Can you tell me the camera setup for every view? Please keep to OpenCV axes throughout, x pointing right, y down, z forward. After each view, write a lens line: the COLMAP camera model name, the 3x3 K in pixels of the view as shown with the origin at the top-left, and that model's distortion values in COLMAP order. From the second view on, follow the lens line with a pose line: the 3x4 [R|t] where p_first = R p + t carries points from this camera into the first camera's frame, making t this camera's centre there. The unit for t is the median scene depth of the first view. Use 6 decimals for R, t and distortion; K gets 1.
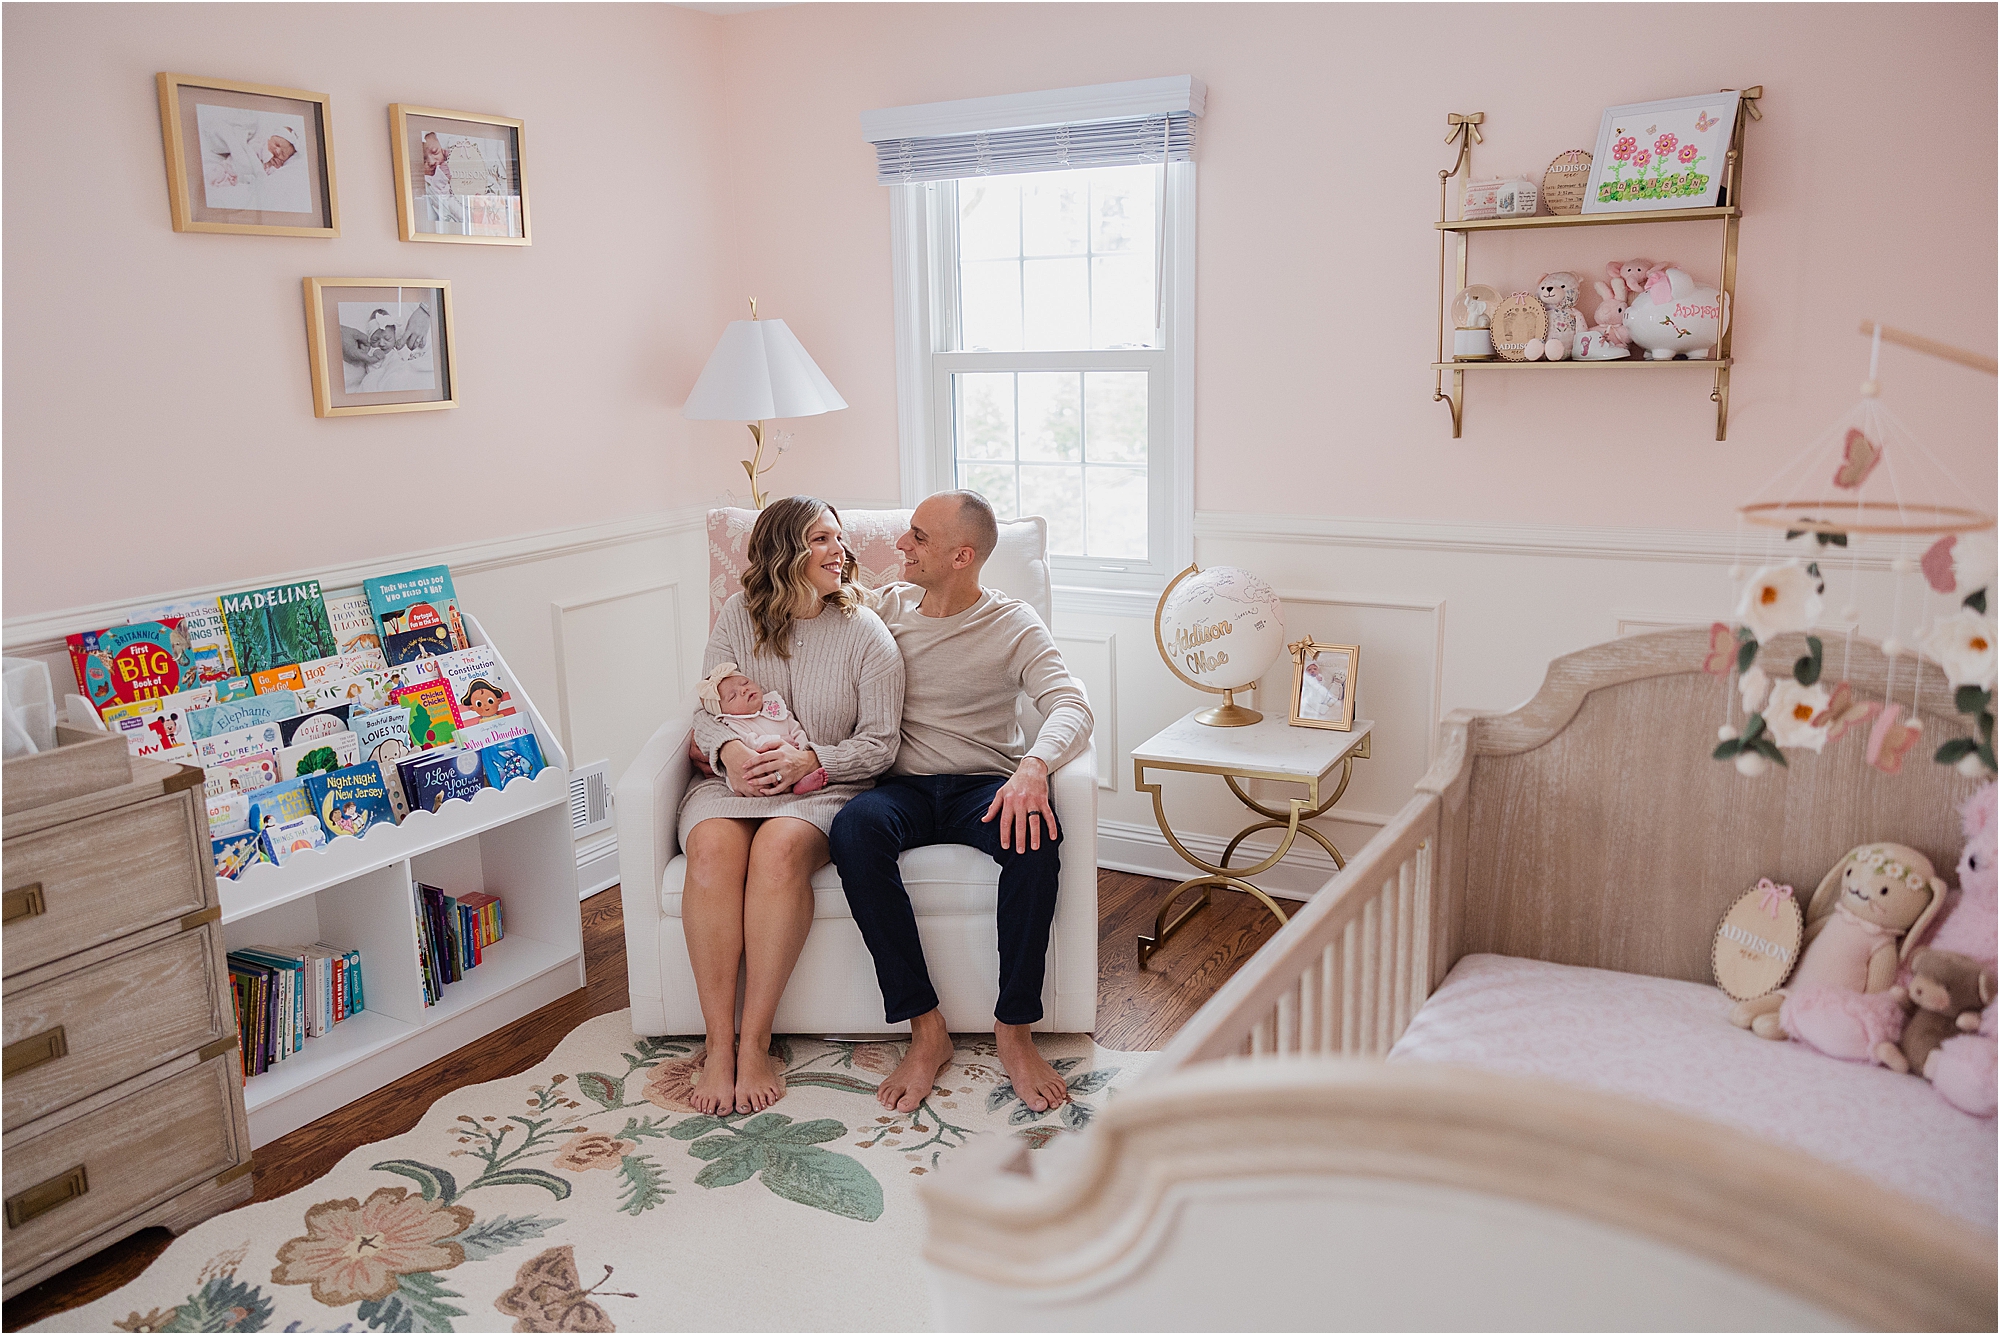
lens RADIAL K [[1580.8, 0, 1000.0], [0, 1580.8, 667.5], [0, 0, 1]] dist [0.001268, -0.000097]
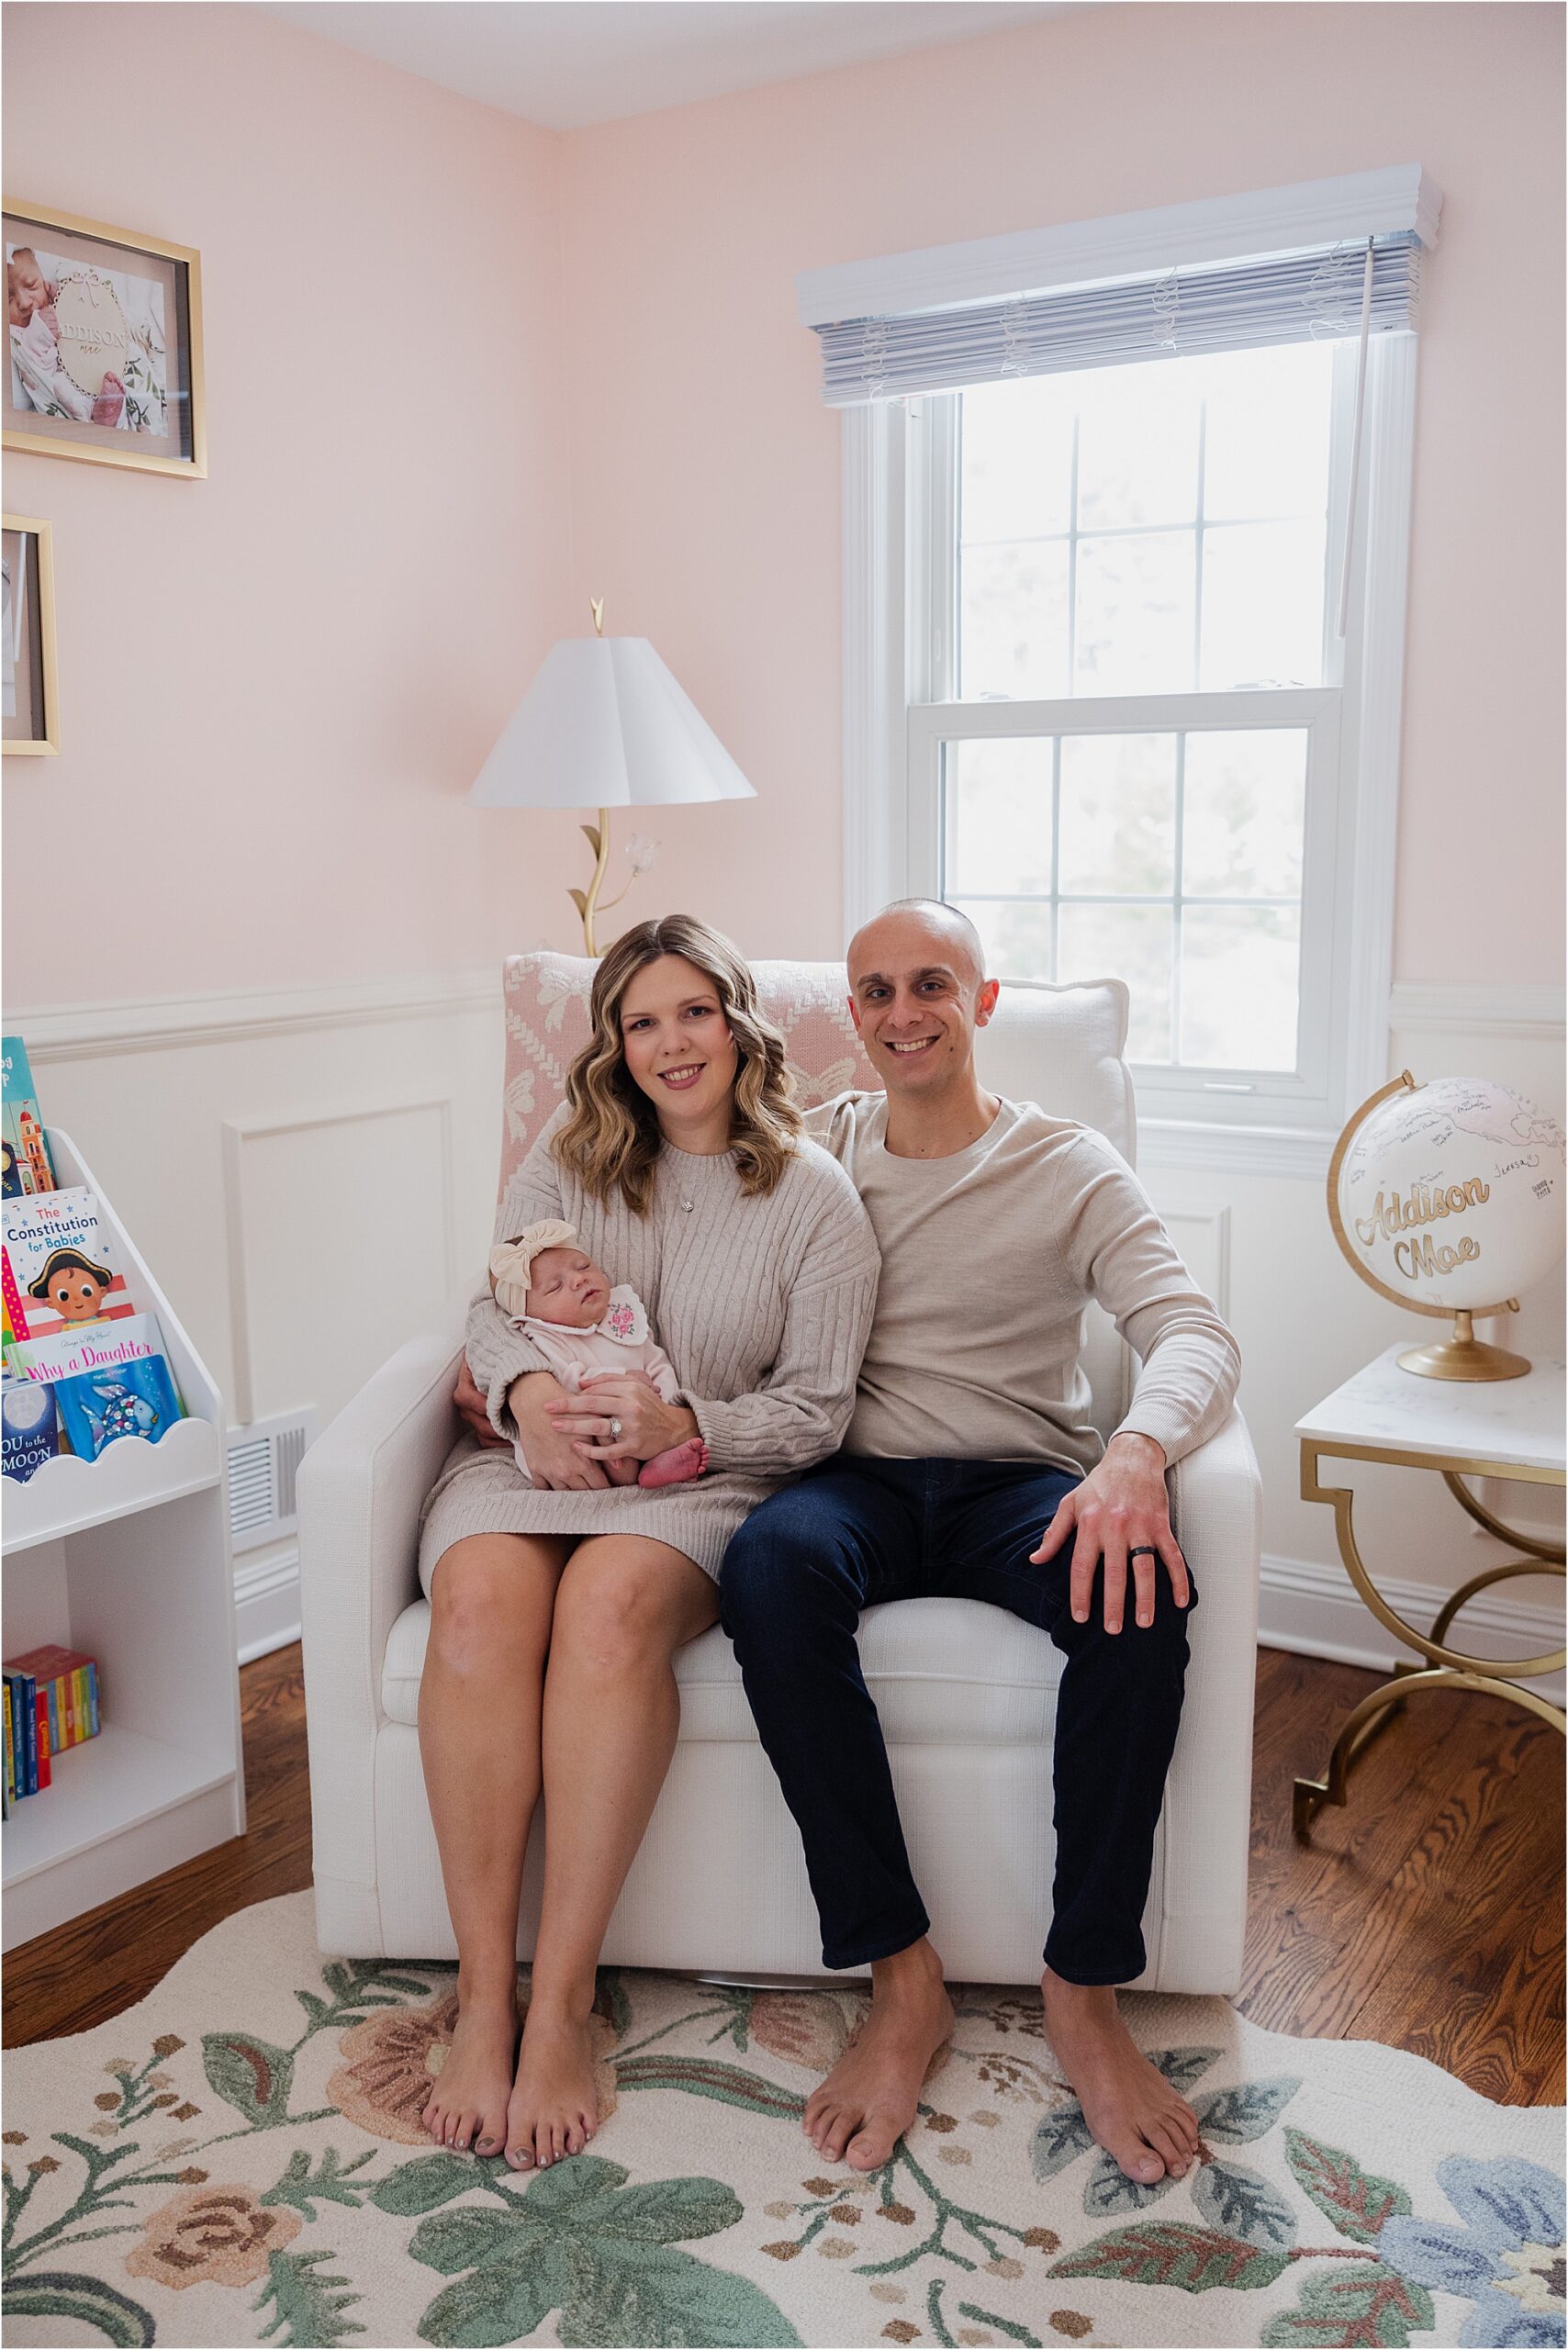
lens RADIAL K [[2117.7, 0, 791.8], [0, 2117.7, 1209.0], [0, 0, 1]] dist [-0.019390, -0.002588]
pose [[0.998206, 0.026378, -0.053744, -0.048896], [-0.028296, 0.998978, -0.035246, 0.012405], [0.052759, 0.036704, 0.997933, 0.312314]]
